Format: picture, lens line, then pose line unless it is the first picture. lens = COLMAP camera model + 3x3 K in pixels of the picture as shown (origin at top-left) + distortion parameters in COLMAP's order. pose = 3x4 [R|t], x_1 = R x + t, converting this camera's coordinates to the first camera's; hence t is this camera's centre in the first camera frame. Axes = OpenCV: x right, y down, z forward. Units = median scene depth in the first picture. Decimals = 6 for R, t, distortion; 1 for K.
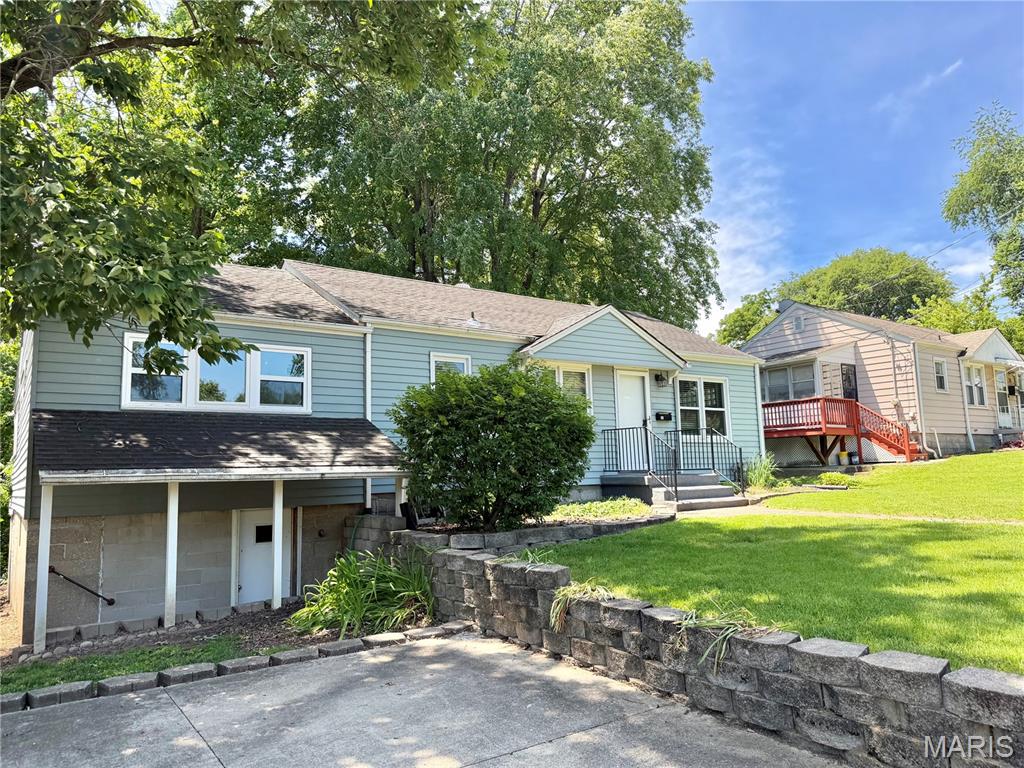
lens RADIAL K [[722.2, 0, 516.3], [0, 722.2, 384.8], [0, 0, 1]] dist [0.051045, -0.059387]
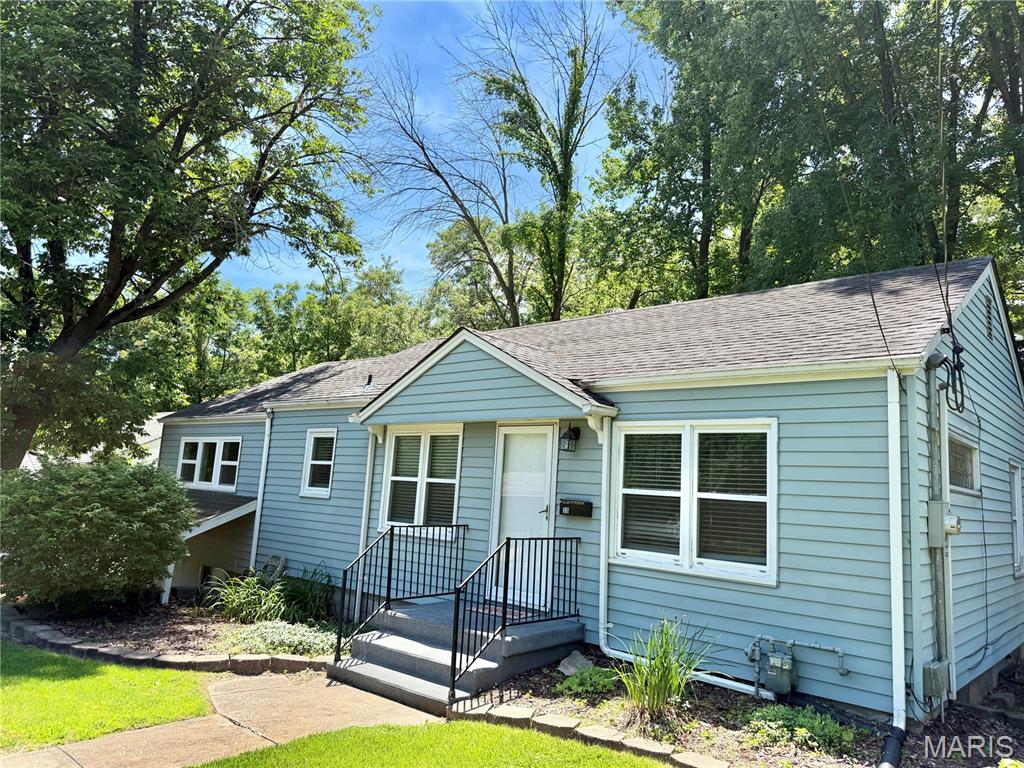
lens RADIAL K [[722.2, 0, 516.3], [0, 722.2, 384.8], [0, 0, 1]] dist [0.051045, -0.059387]
pose [[0.222310, -0.102106, -0.969615, 0.709553], [0.054630, 0.994243, -0.092174, 0.000713], [0.973444, -0.032479, 0.226608, 0.839266]]
